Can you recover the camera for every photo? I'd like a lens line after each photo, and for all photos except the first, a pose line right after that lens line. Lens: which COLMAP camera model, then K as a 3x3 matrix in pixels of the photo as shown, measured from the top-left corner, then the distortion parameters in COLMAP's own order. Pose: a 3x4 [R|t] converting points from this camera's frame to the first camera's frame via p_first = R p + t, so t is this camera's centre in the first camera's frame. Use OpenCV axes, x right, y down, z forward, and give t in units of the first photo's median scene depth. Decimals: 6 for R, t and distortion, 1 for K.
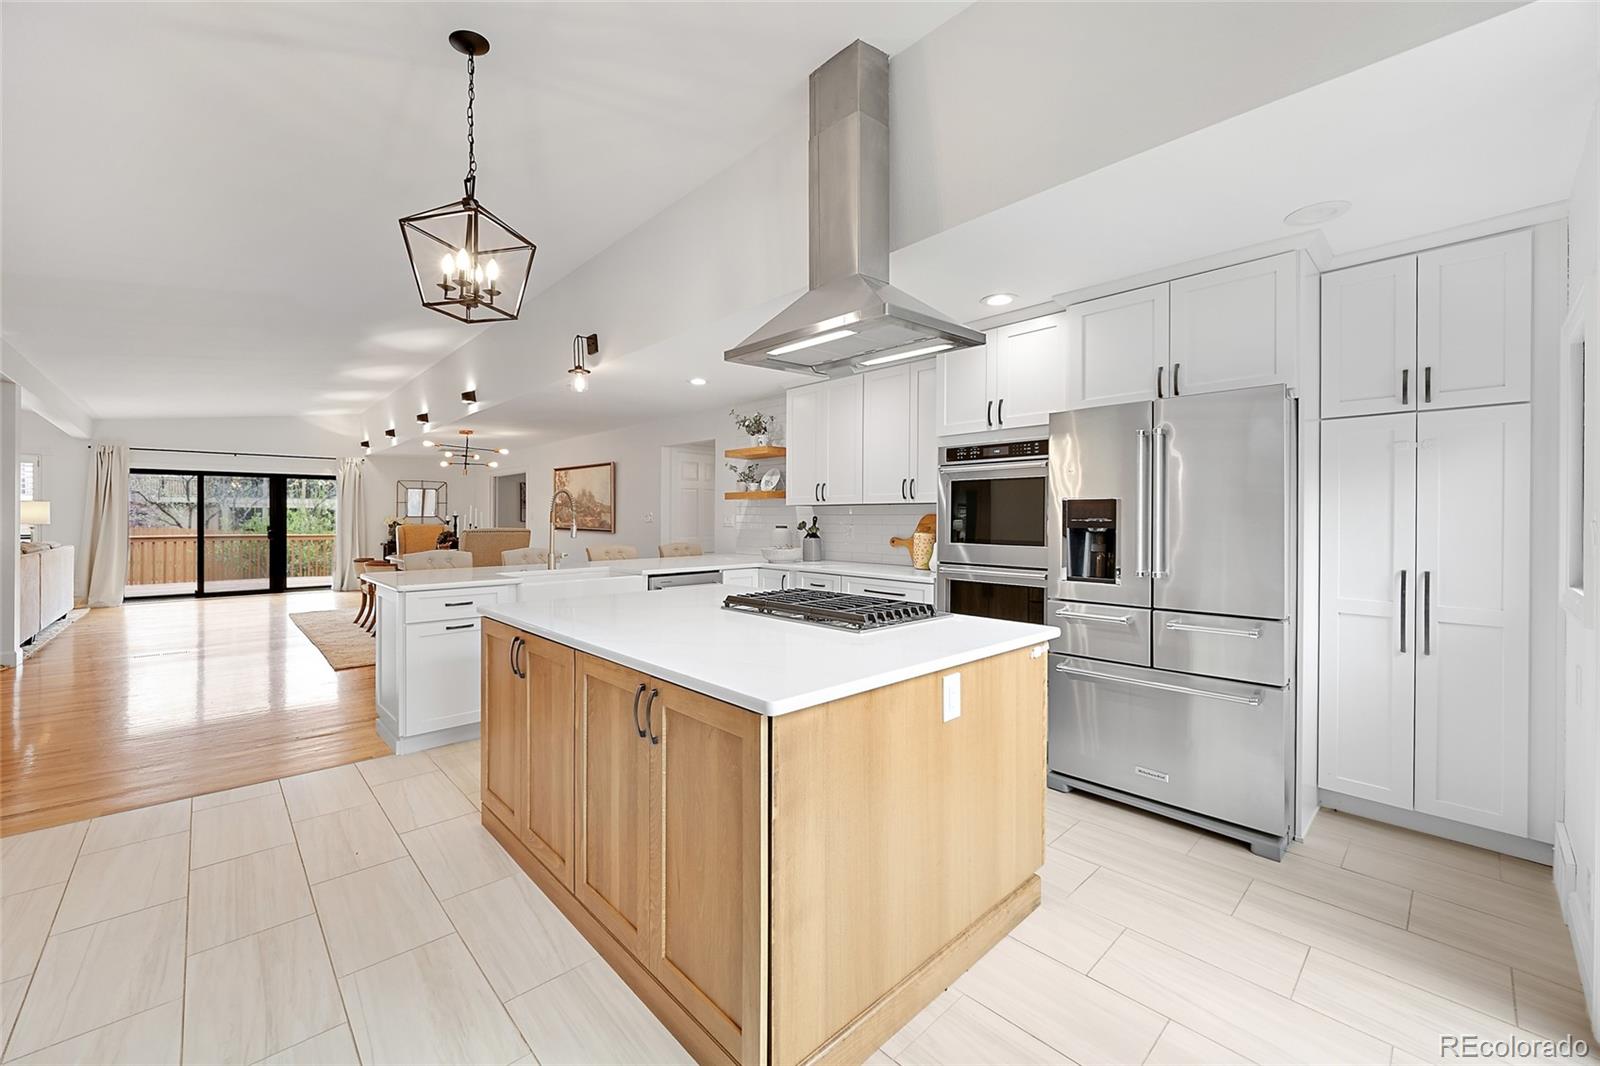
lens RADIAL K [[634.1, 0, 799.3], [0, 634.1, 518.4], [0, 0, 1]] dist [-0.000575, -0.000283]
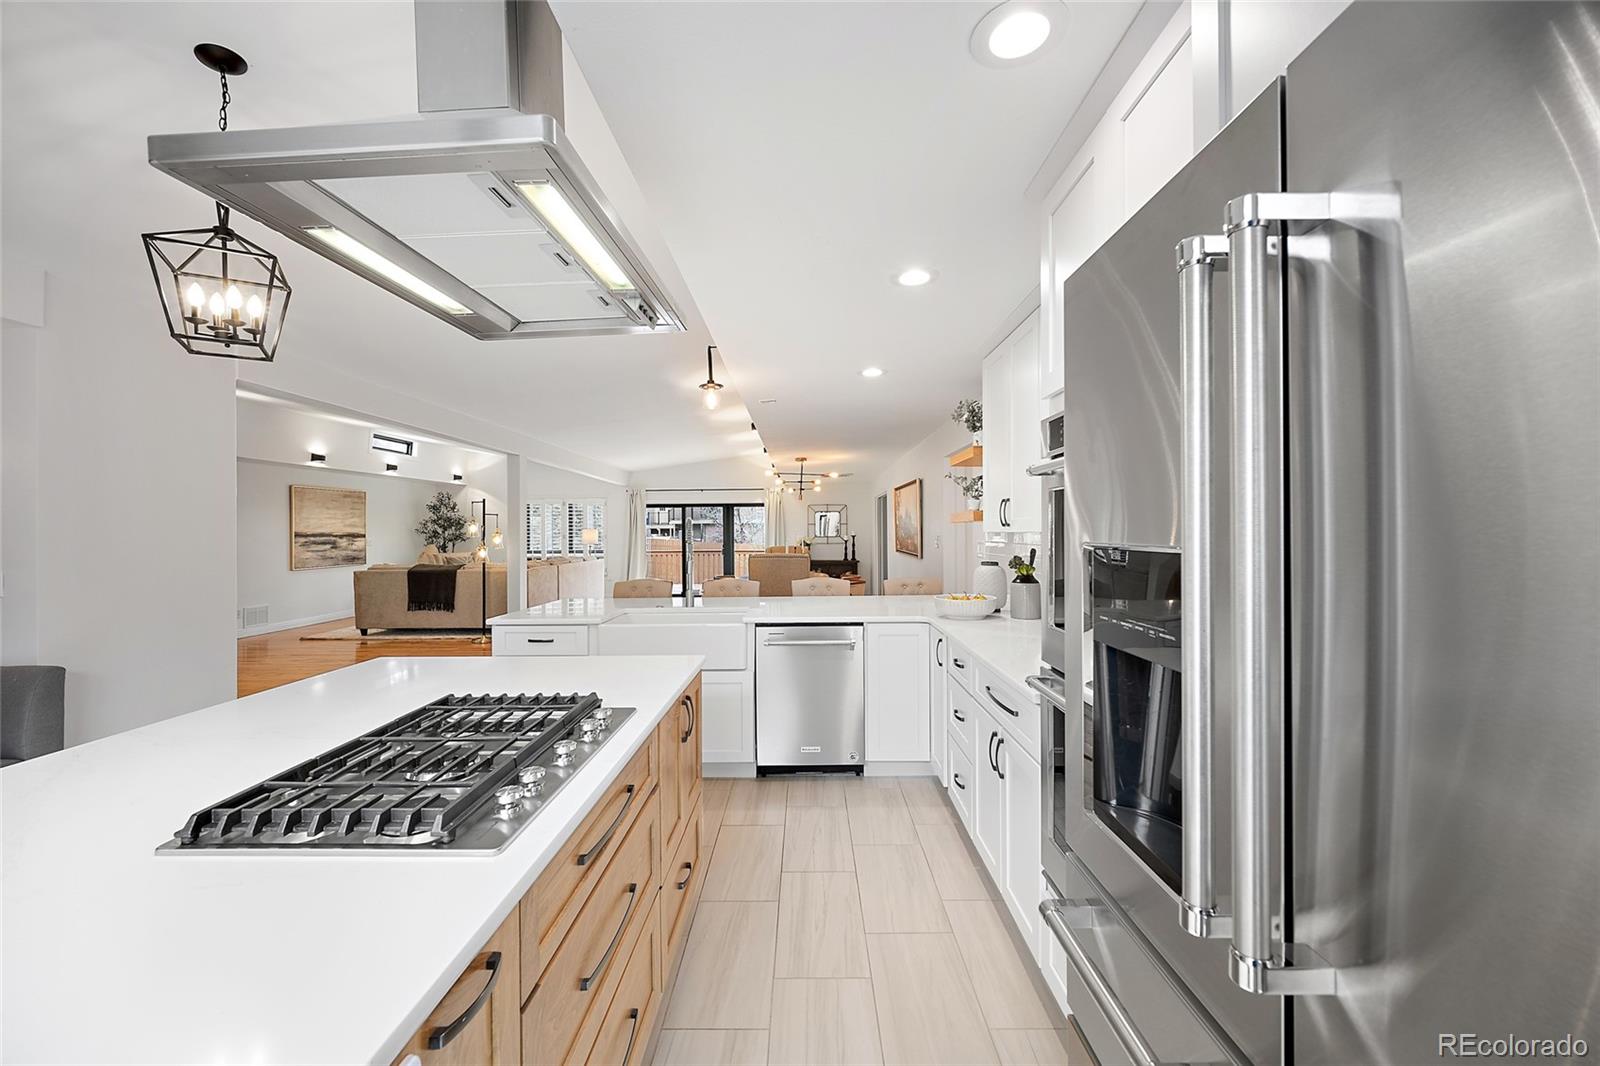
lens RADIAL K [[634.1, 0, 796.5], [0, 634.1, 539.6], [0, 0, 1]] dist [-0.000575, -0.000283]
pose [[0.723144, 0.001958, -0.690695, 0.363375], [0.006987, 0.999924, 0.010150, -0.025859], [0.690662, -0.012165, 0.723075, 0.449544]]
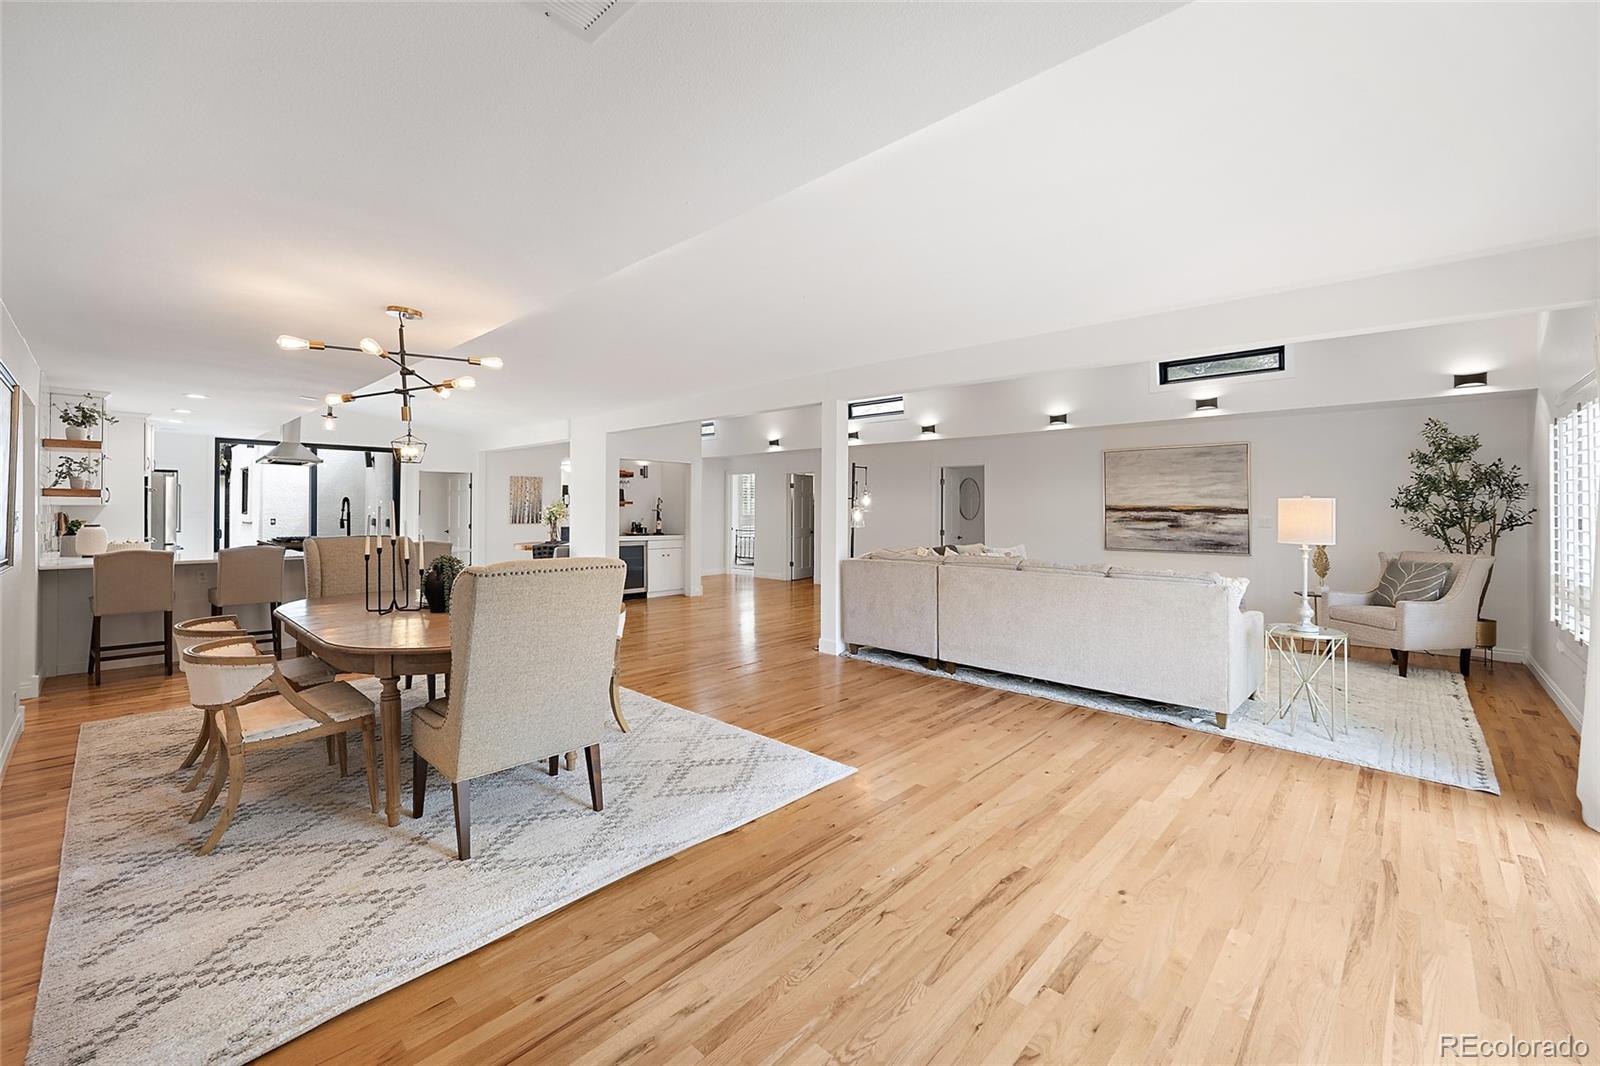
lens RADIAL K [[634.1, 0, 819.7], [0, 634.1, 499.3], [0, 0, 1]] dist [-0.000575, -0.000283]
pose [[-0.998166, -0.006331, -0.060208, -1.453822], [-0.005846, 0.999949, -0.008230, -0.038948], [0.060257, -0.007863, -0.998152, 2.657749]]
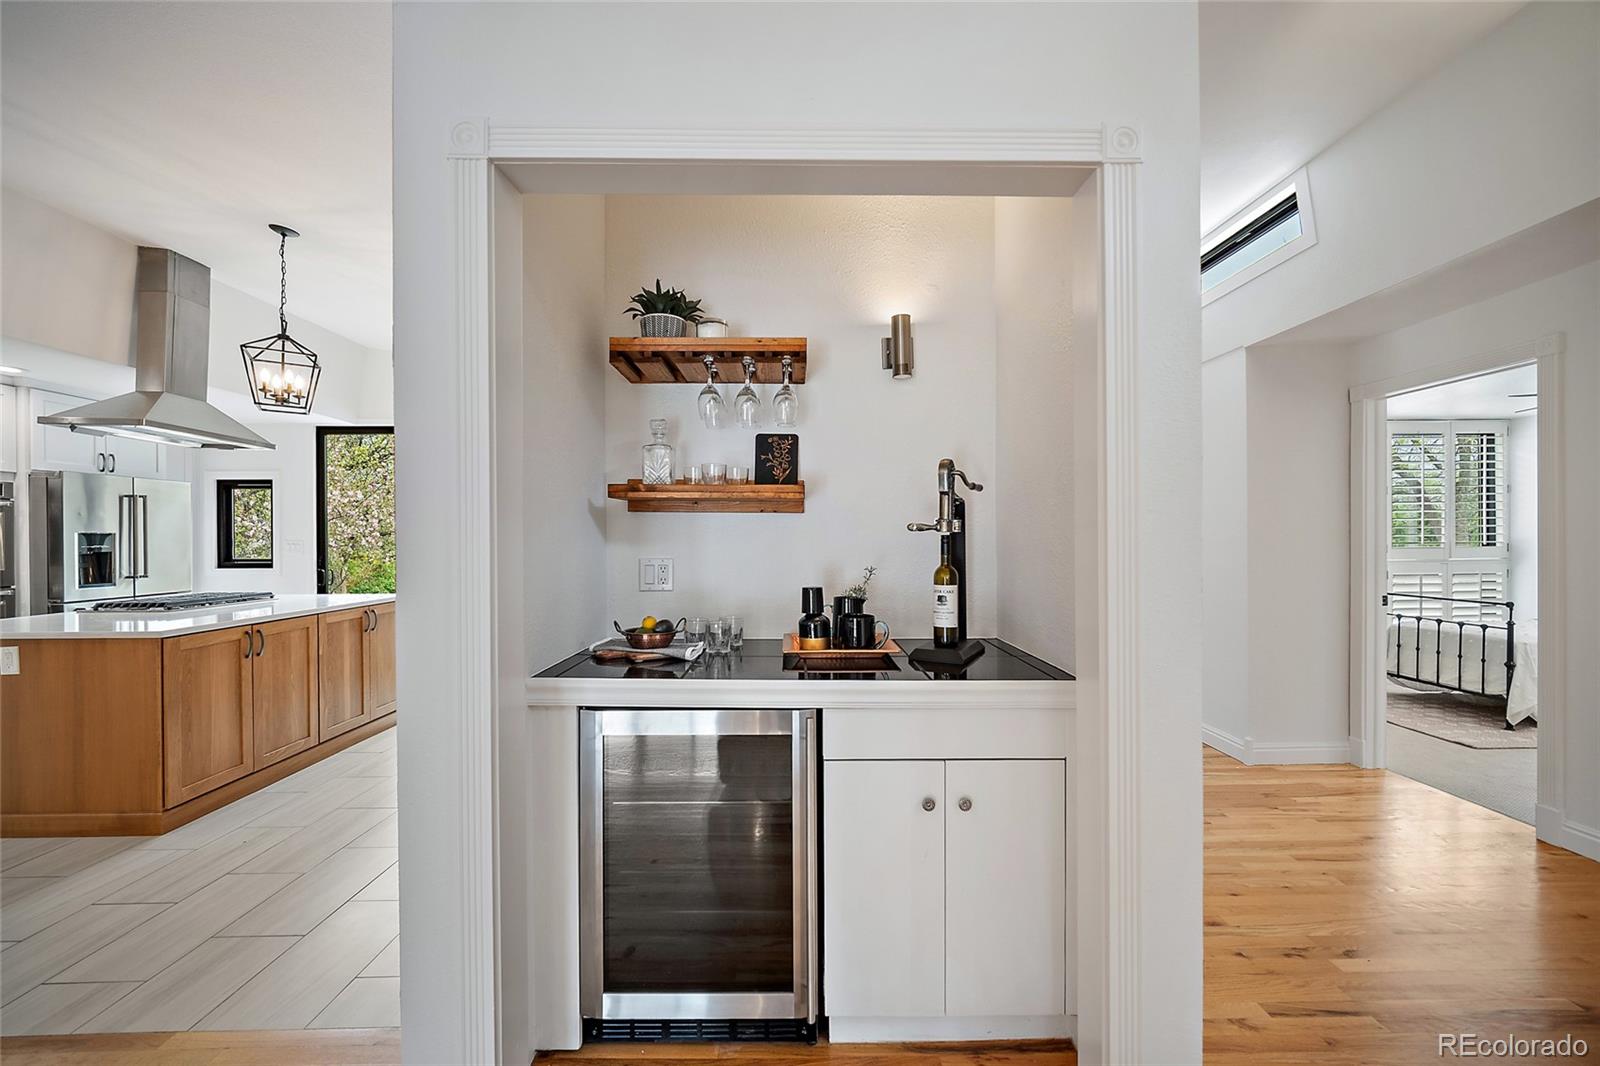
lens RADIAL K [[634.1, 0, 794.6], [0, 634.1, 539.3], [0, 0, 1]] dist [-0.000575, -0.000283]
pose [[-0.732183, 0.001279, 0.681107, -1.222052], [0.005932, 0.999972, 0.004499, -0.008229], [-0.681082, 0.007334, -0.732170, 0.641430]]
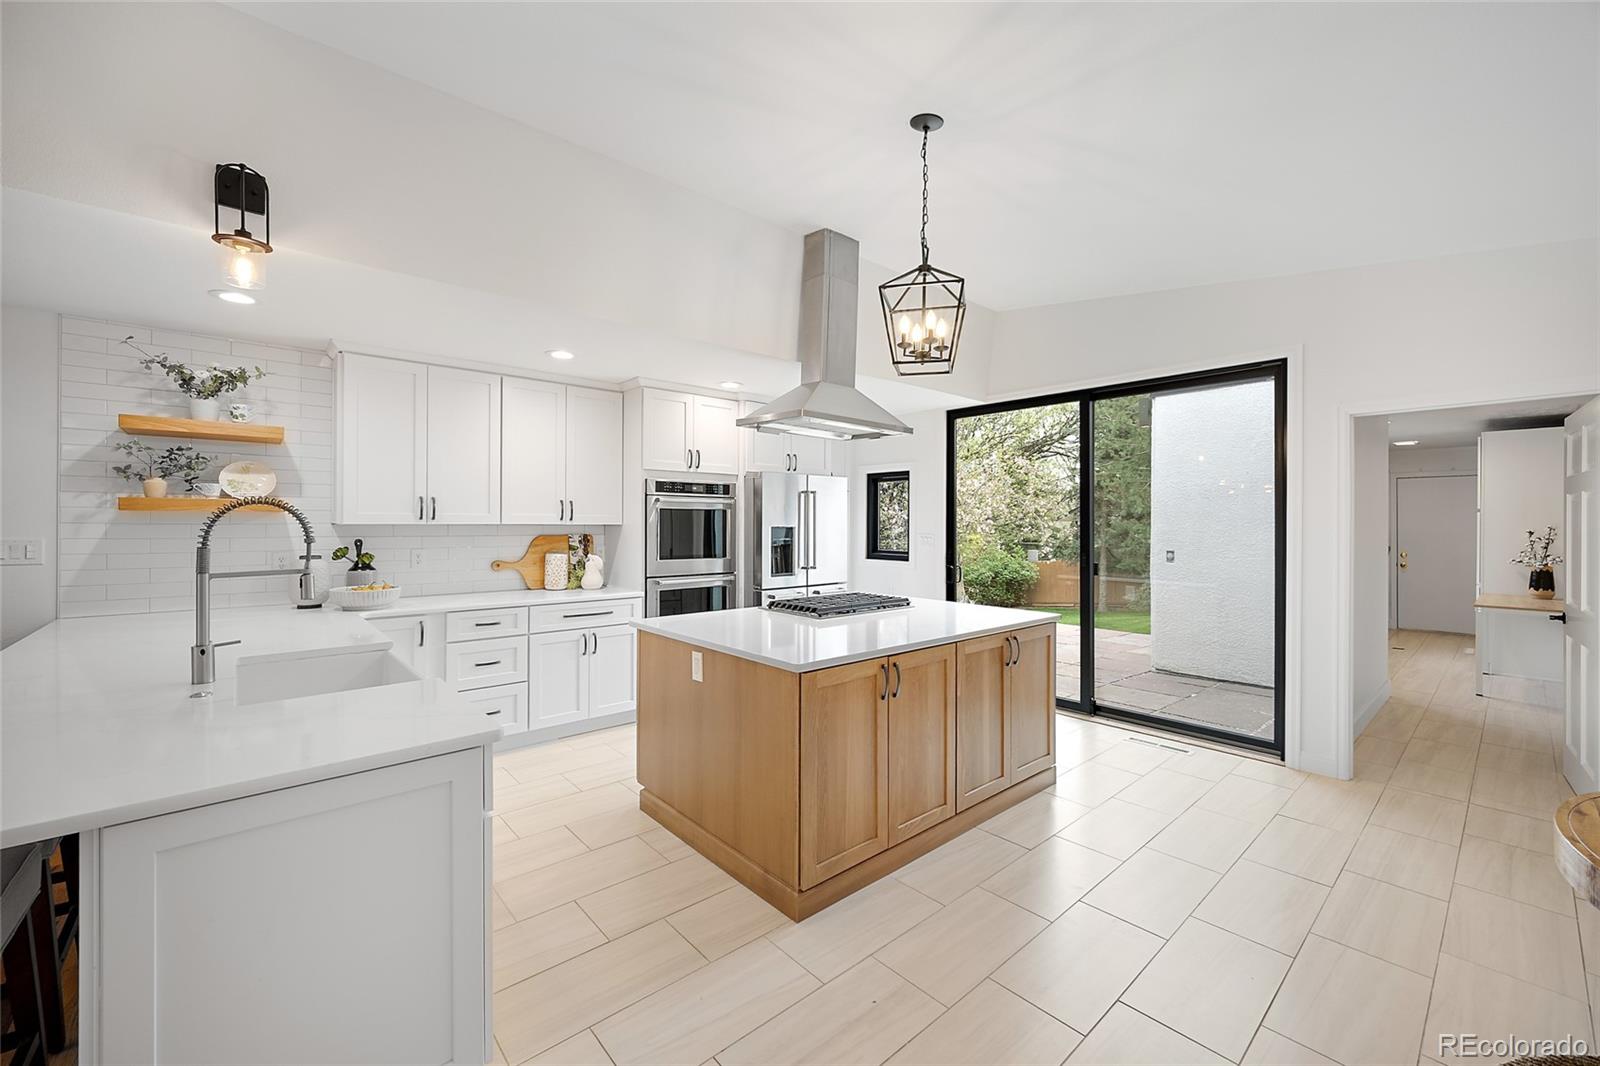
lens RADIAL K [[634.1, 0, 800.2], [0, 634.1, 521.2], [0, 0, 1]] dist [-0.000575, -0.000283]
pose [[0.036304, 0.000031, 0.999341, -0.815491], [-0.002011, 0.999998, 0.000042, -0.030316], [-0.999339, -0.002012, 0.036304, 0.589371]]
